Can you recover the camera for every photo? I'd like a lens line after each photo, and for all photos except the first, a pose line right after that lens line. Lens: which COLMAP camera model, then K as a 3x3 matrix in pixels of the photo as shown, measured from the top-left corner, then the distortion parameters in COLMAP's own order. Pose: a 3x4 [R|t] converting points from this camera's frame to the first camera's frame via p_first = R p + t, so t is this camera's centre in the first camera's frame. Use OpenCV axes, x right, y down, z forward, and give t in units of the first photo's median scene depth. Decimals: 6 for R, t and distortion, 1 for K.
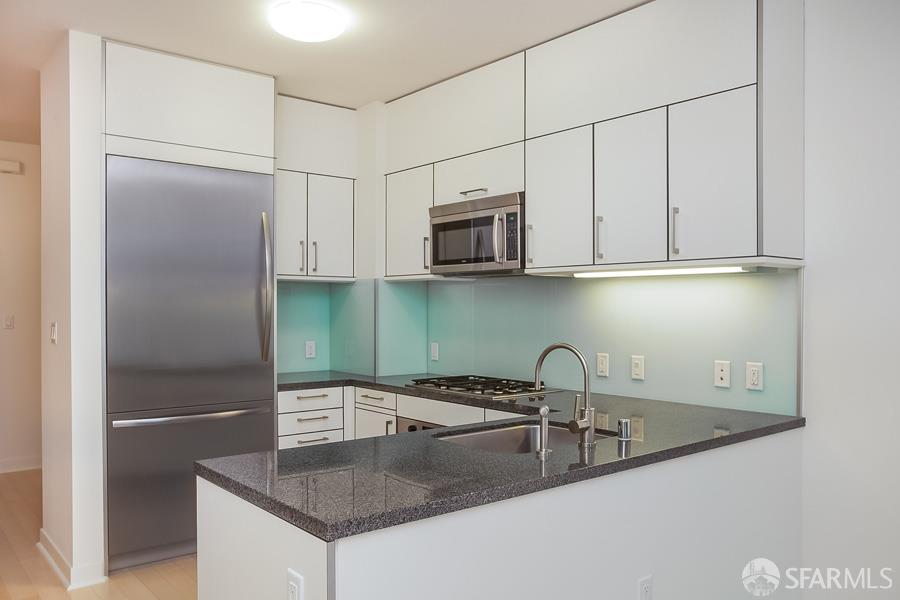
lens RADIAL K [[696.0, 0, 451.1], [0, 696.0, 309.1], [0, 0, 1]] dist [-0.007143, -0.001261]
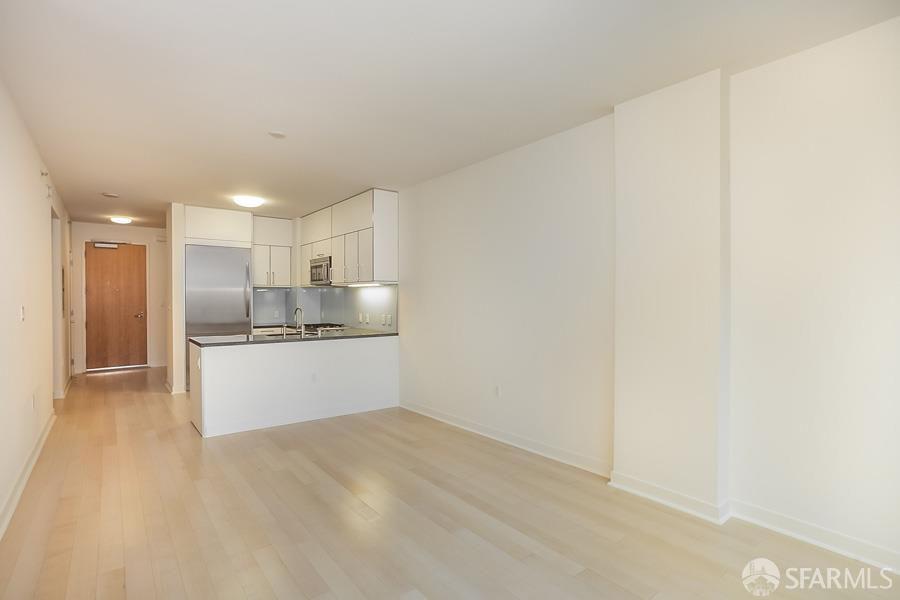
lens RADIAL K [[444.7, 0, 449.7], [0, 444.7, 298.1], [0, 0, 1]] dist [-0.001528, -0.000044]
pose [[0.998484, -0.002310, -0.054990, 0.626694], [0.002200, 0.999995, -0.002055, 0.004892], [0.054995, 0.001930, 0.998485, -0.699445]]
